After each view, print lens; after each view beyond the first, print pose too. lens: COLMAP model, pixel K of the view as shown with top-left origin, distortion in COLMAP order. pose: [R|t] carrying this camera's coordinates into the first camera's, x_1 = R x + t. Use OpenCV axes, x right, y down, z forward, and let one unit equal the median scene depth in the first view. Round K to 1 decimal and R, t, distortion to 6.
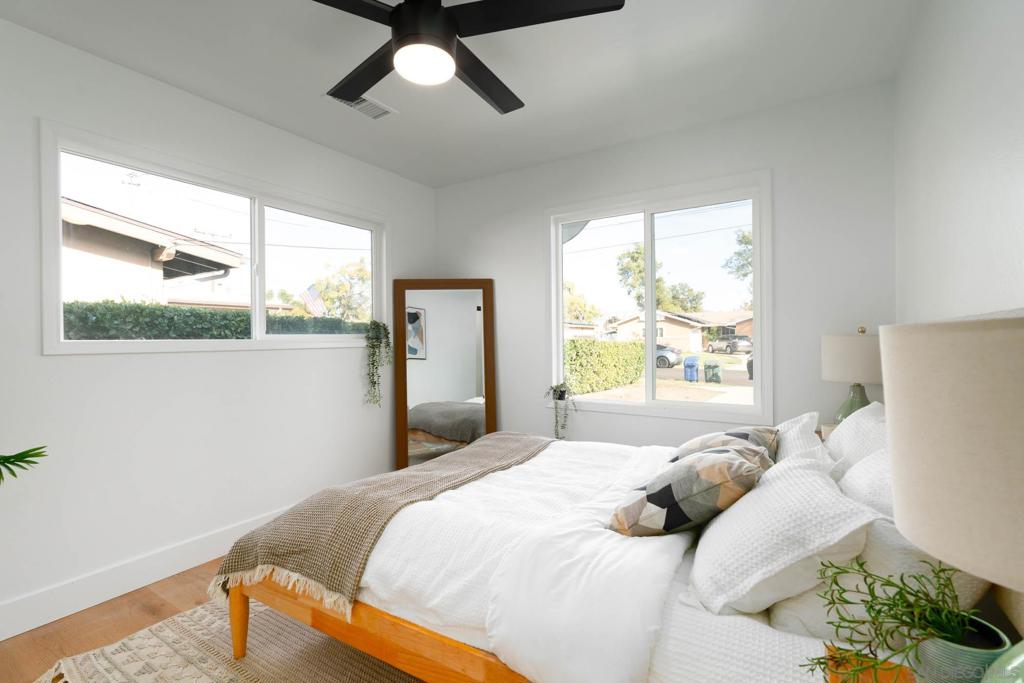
lens RADIAL K [[452.9, 0, 511.8], [0, 452.9, 344.1], [0, 0, 1]] dist [-0.004548, 0.000994]
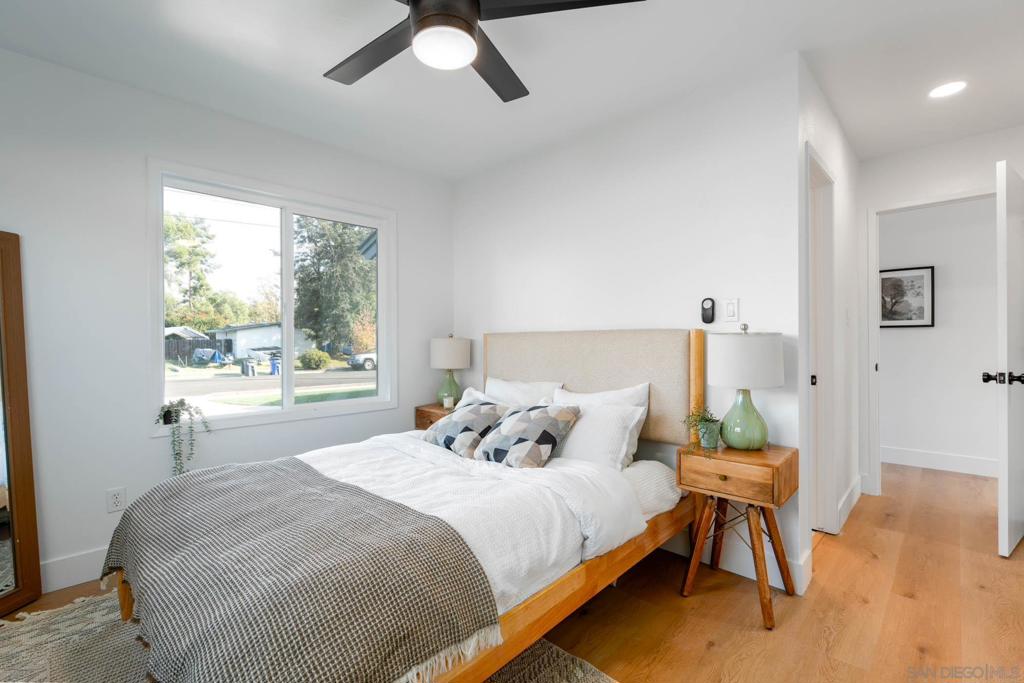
lens RADIAL K [[452.9, 0, 515.1], [0, 452.9, 340.8], [0, 0, 1]] dist [-0.004548, 0.000994]
pose [[0.219363, 0.004622, 0.975632, -1.046317], [0.014246, 0.999867, -0.007940, 0.005207], [-0.975539, 0.015641, 0.219268, 0.633669]]
